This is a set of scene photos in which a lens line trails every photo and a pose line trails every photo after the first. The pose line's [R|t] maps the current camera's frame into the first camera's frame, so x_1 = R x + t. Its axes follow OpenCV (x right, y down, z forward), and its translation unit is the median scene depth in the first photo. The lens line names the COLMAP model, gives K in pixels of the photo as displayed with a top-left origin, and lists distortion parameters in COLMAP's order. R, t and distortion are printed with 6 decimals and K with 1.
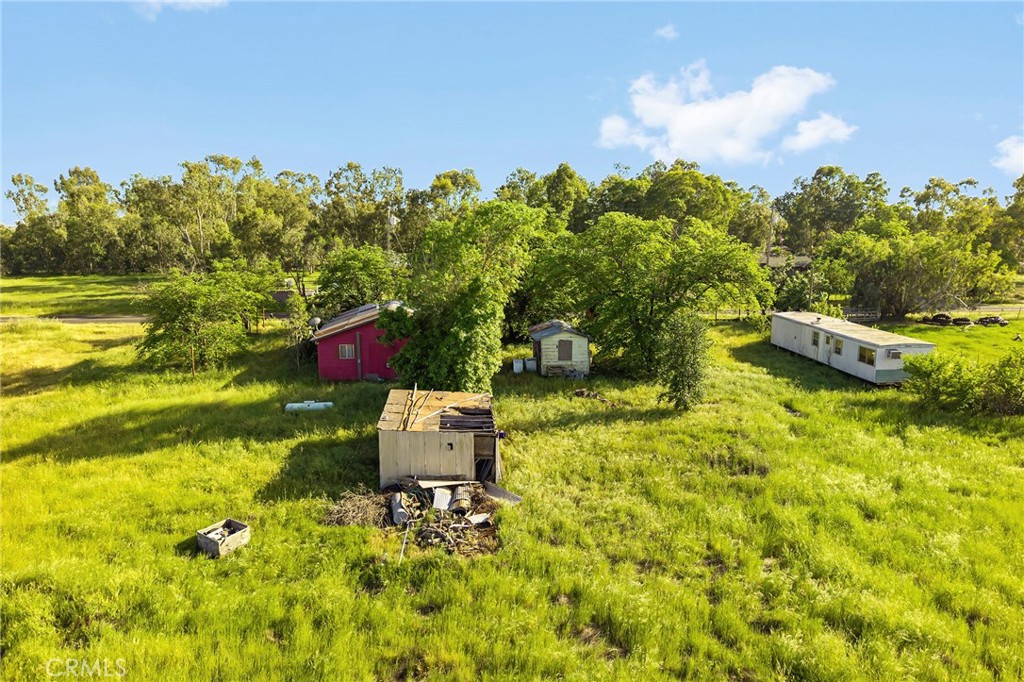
lens RADIAL K [[699.8, 0, 512.0], [0, 699.8, 341.0], [0, 0, 1]] dist [0.000849, 0.001678]
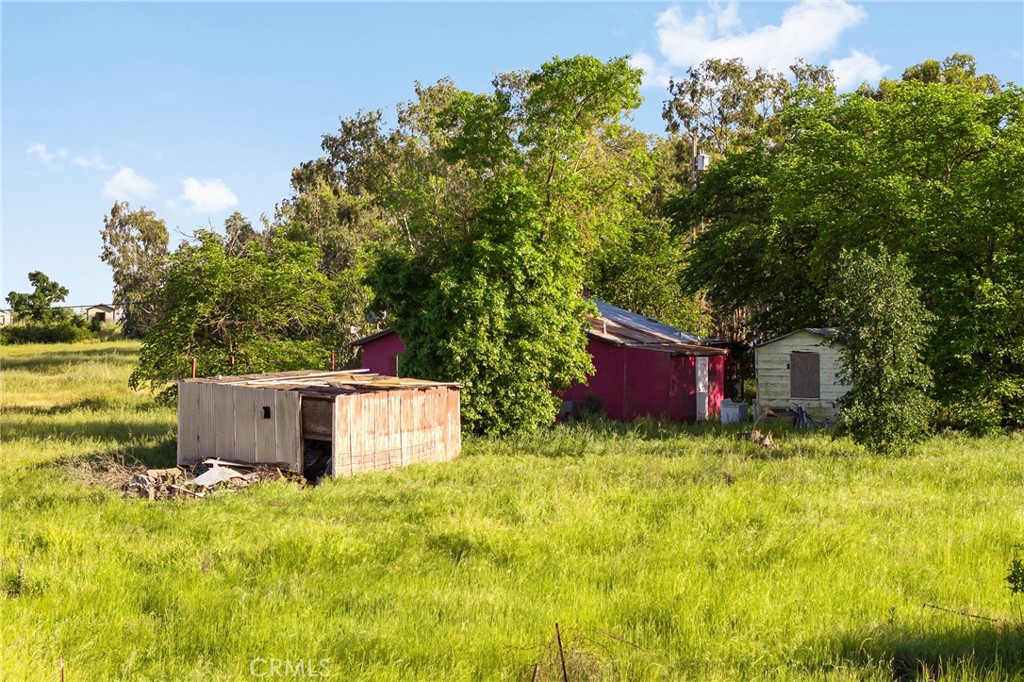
lens RADIAL K [[2045.3, 0, 512.0], [0, 2045.3, 341.0], [0, 0, 1]] dist [-0.009466, -0.036292]
pose [[0.845170, 0.003804, -0.534484, 0.356647], [-0.086703, 0.987707, -0.130071, 0.103111], [0.527419, 0.156273, 0.835110, -0.132658]]
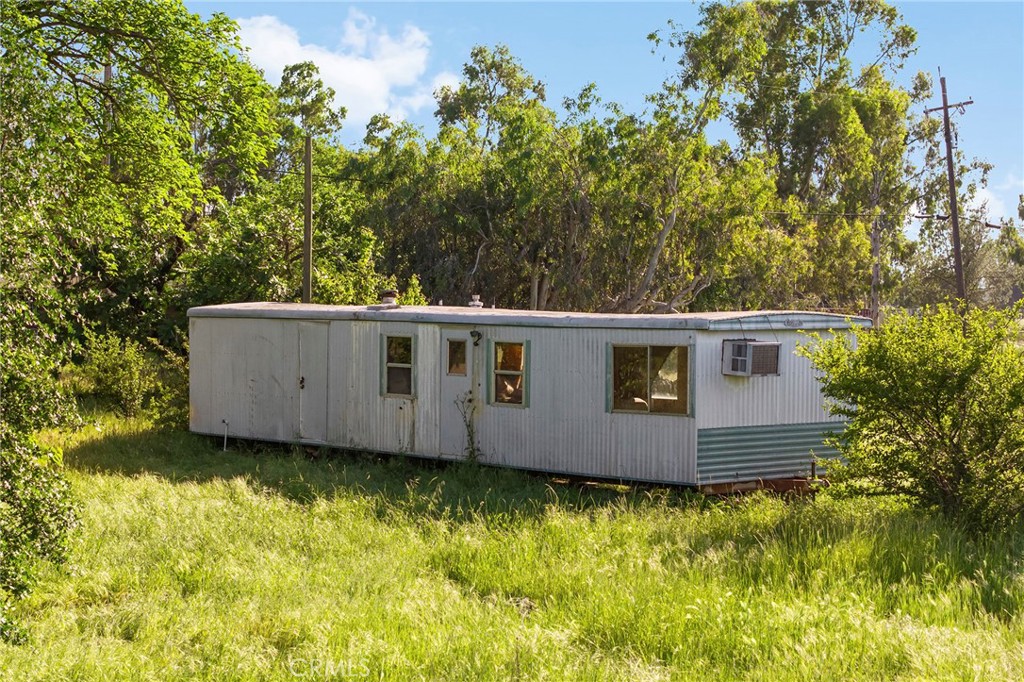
lens RADIAL K [[2045.3, 0, 512.0], [0, 2045.3, 341.0], [0, 0, 1]] dist [-0.009466, -0.036292]
pose [[0.818819, -0.011406, 0.573938, 0.041707], [0.099642, 0.987450, -0.122533, 0.050859], [-0.565338, 0.157521, 0.809679, 0.266558]]
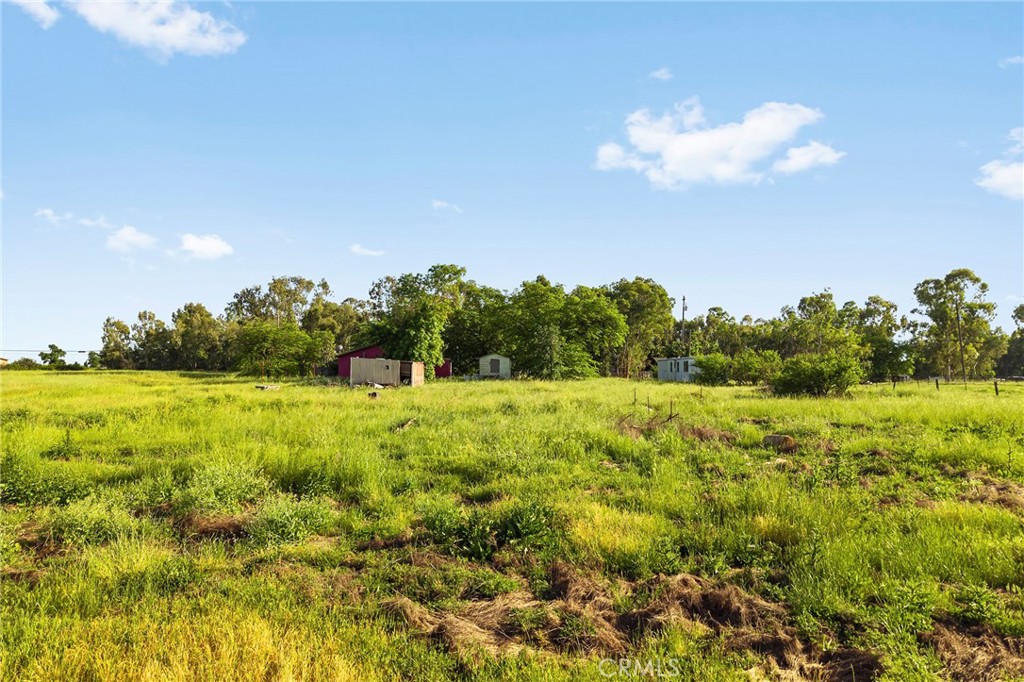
lens RADIAL K [[699.8, 0, 512.0], [0, 699.8, 341.0], [0, 0, 1]] dist [0.000849, 0.001678]
pose [[0.994907, 0.001346, -0.100789, 0.151095], [-0.023808, 0.974757, -0.221994, 0.168952], [0.097946, 0.223263, 0.969825, -0.284915]]
